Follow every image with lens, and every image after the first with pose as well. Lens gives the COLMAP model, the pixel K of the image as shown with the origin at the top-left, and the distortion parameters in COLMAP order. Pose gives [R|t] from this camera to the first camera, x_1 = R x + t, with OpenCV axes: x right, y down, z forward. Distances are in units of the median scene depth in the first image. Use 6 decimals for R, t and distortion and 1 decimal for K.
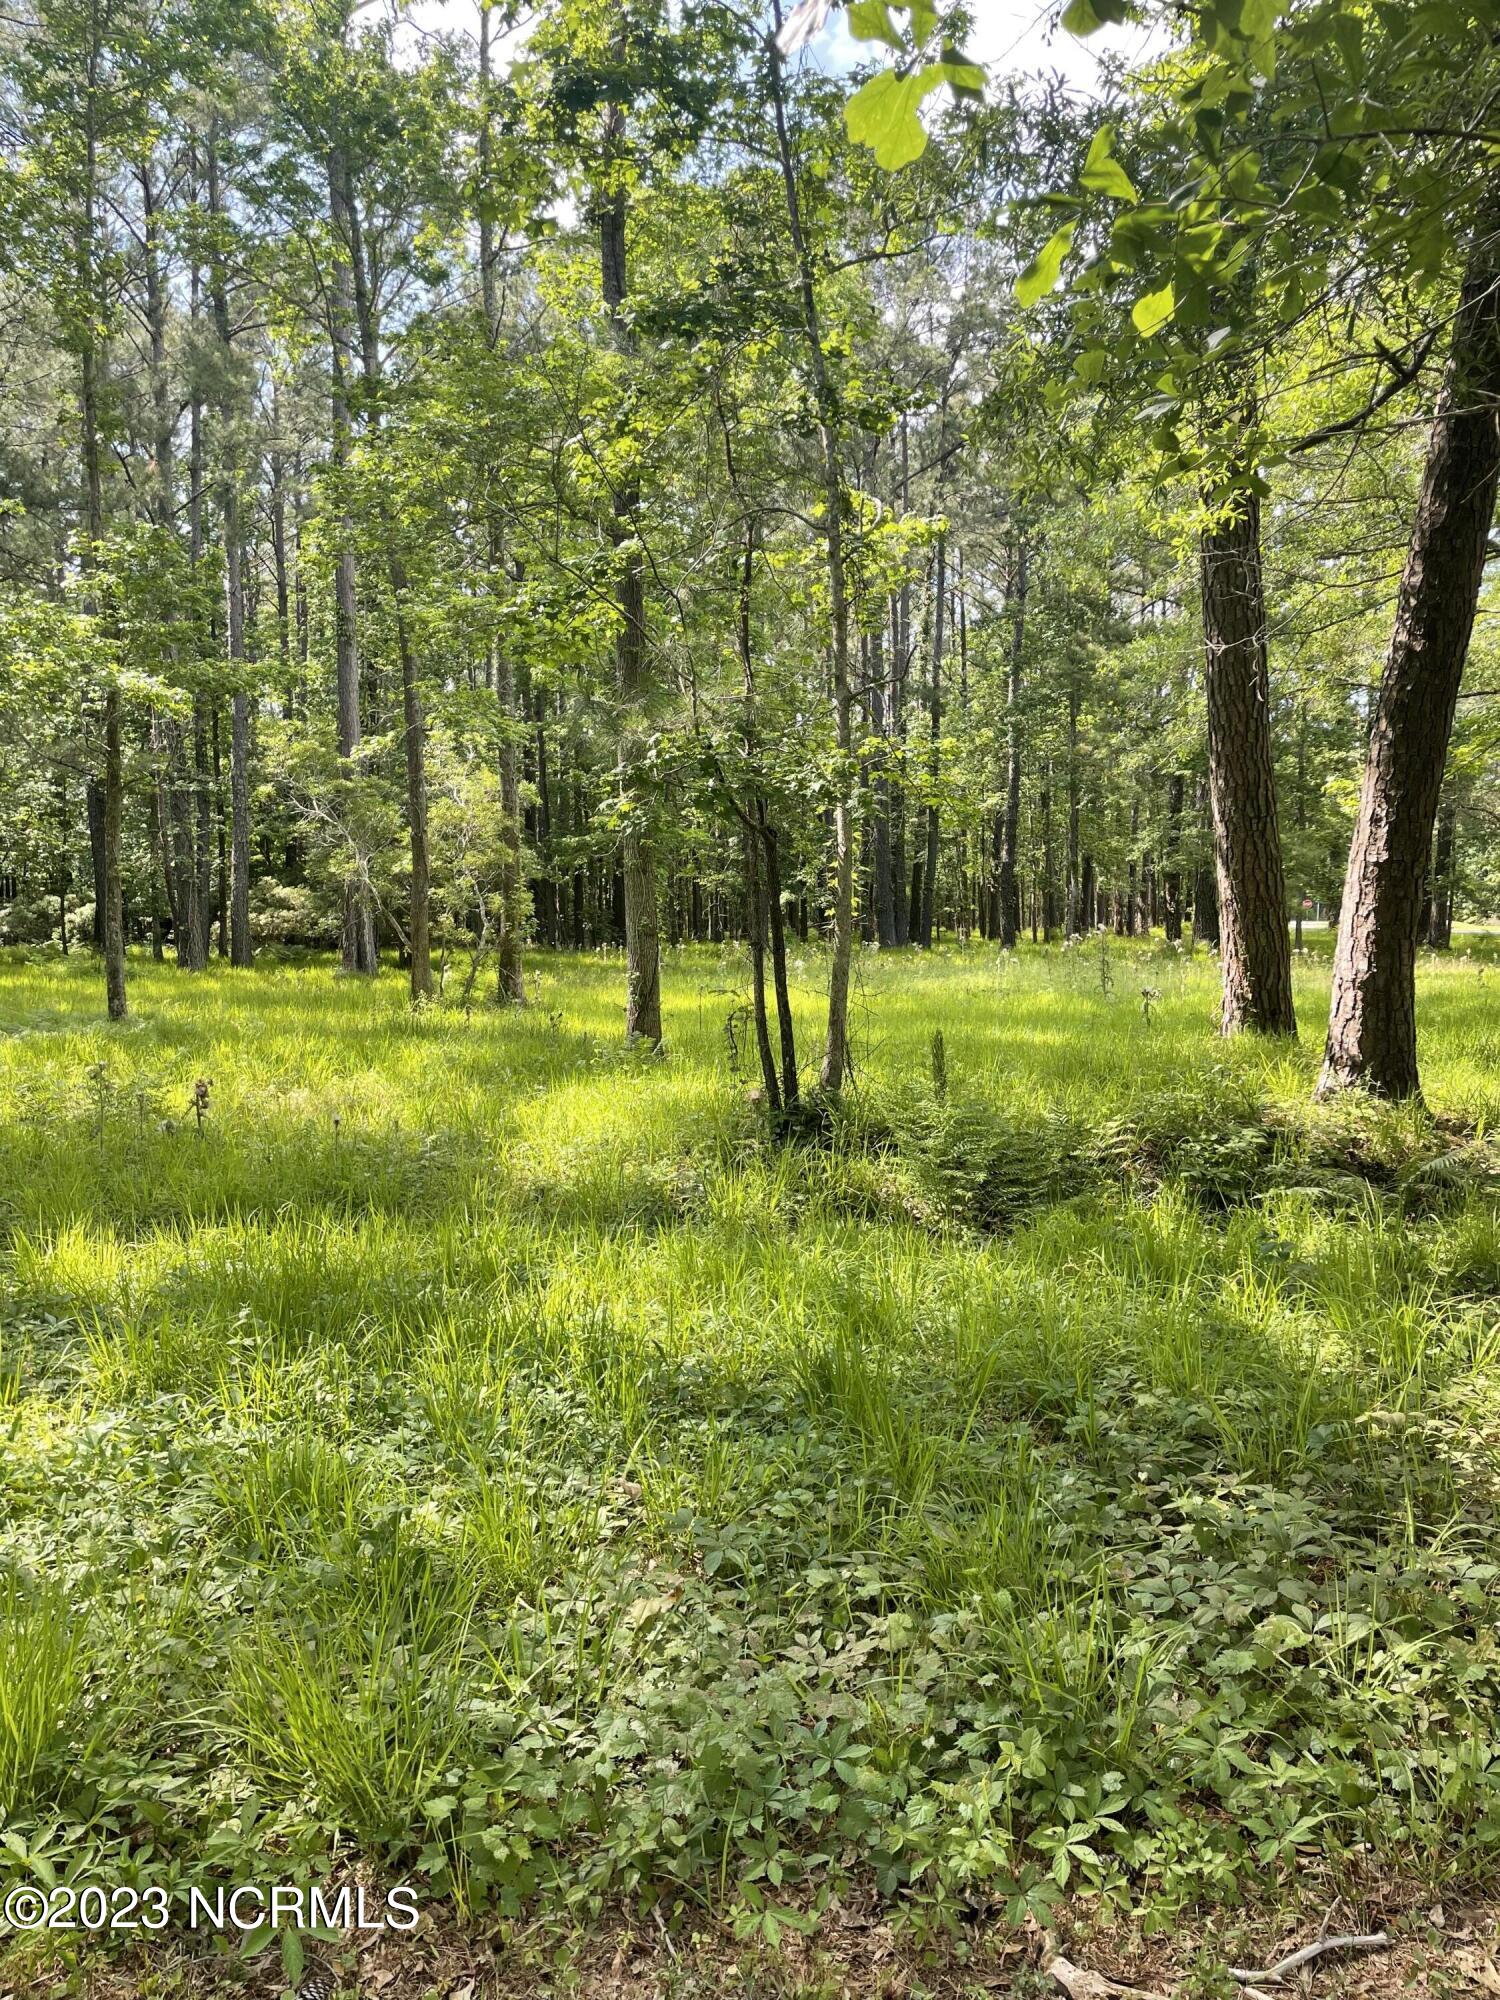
lens RADIAL K [[1531.3, 0, 750.0], [0, 1531.3, 1000.0], [0, 0, 1]] dist [0.068120, -0.105510]
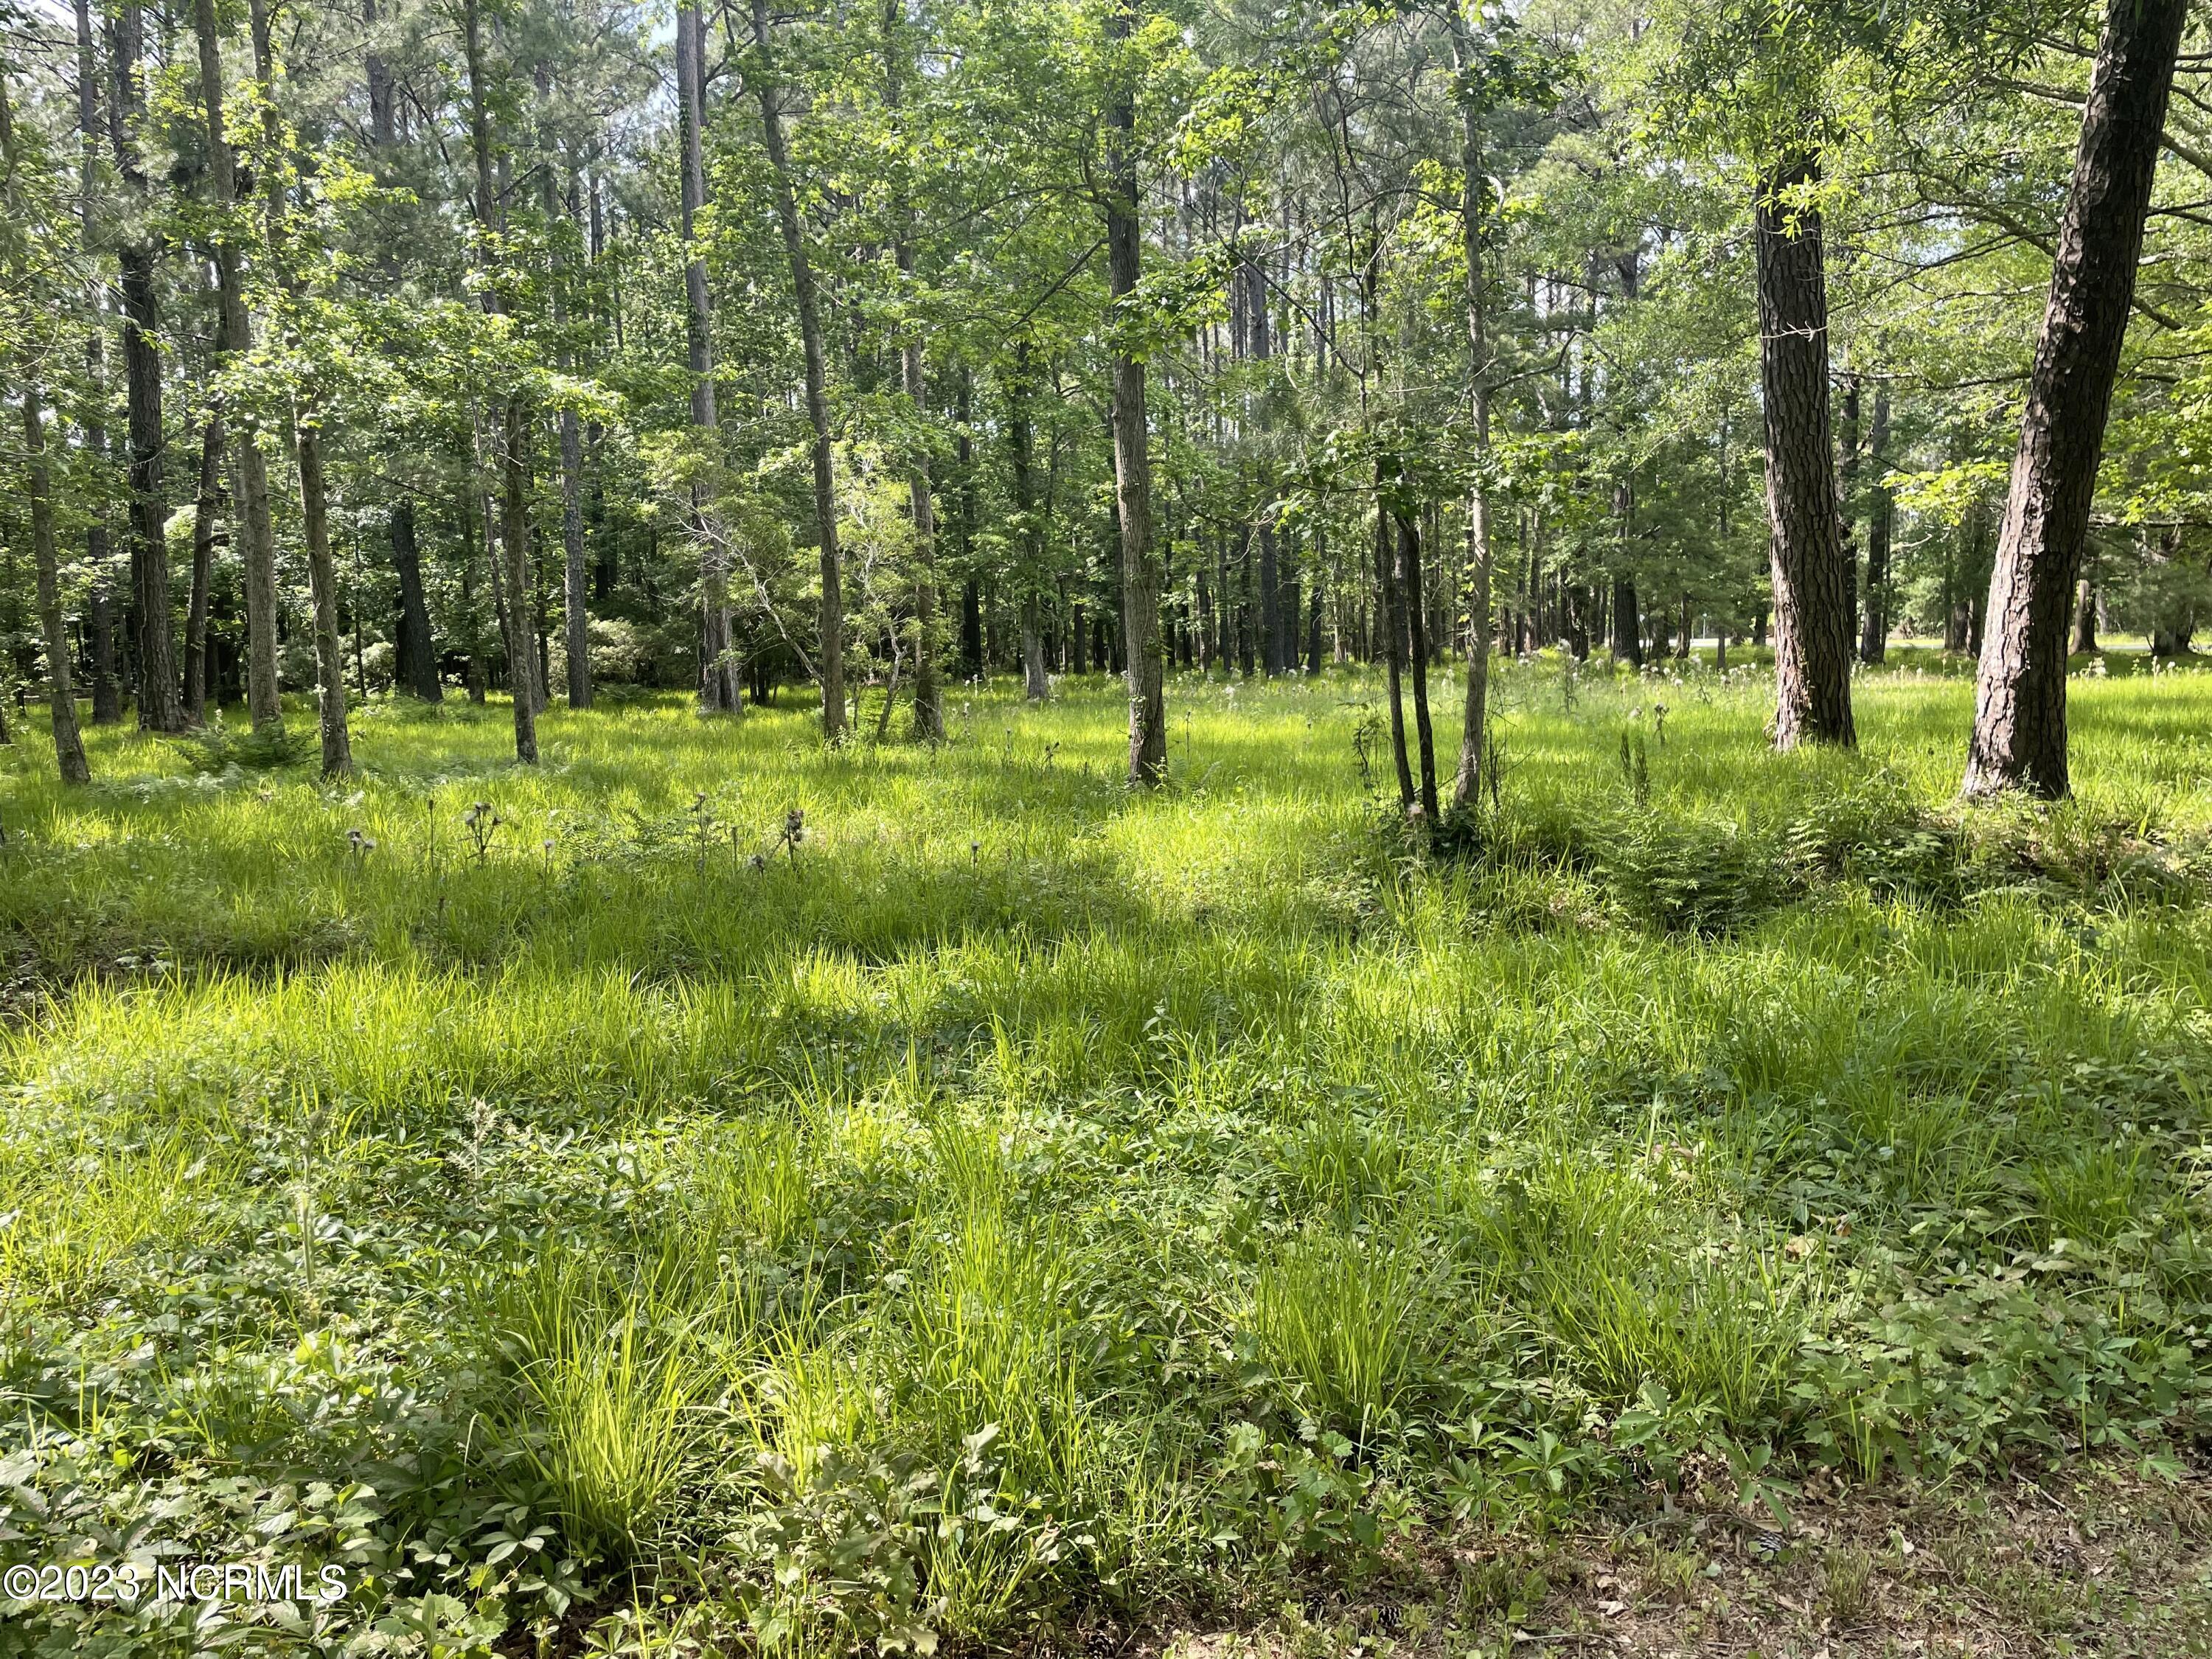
lens RADIAL K [[1693.7, 0, 1112.6], [0, 1693.7, 811.9], [0, 0, 1]] dist [0.068120, -0.105510]
pose [[0.999056, -0.023223, 0.036720, -0.192968], [0.021669, 0.998876, 0.042156, 0.012395], [-0.037658, -0.041321, 0.998436, -0.044962]]
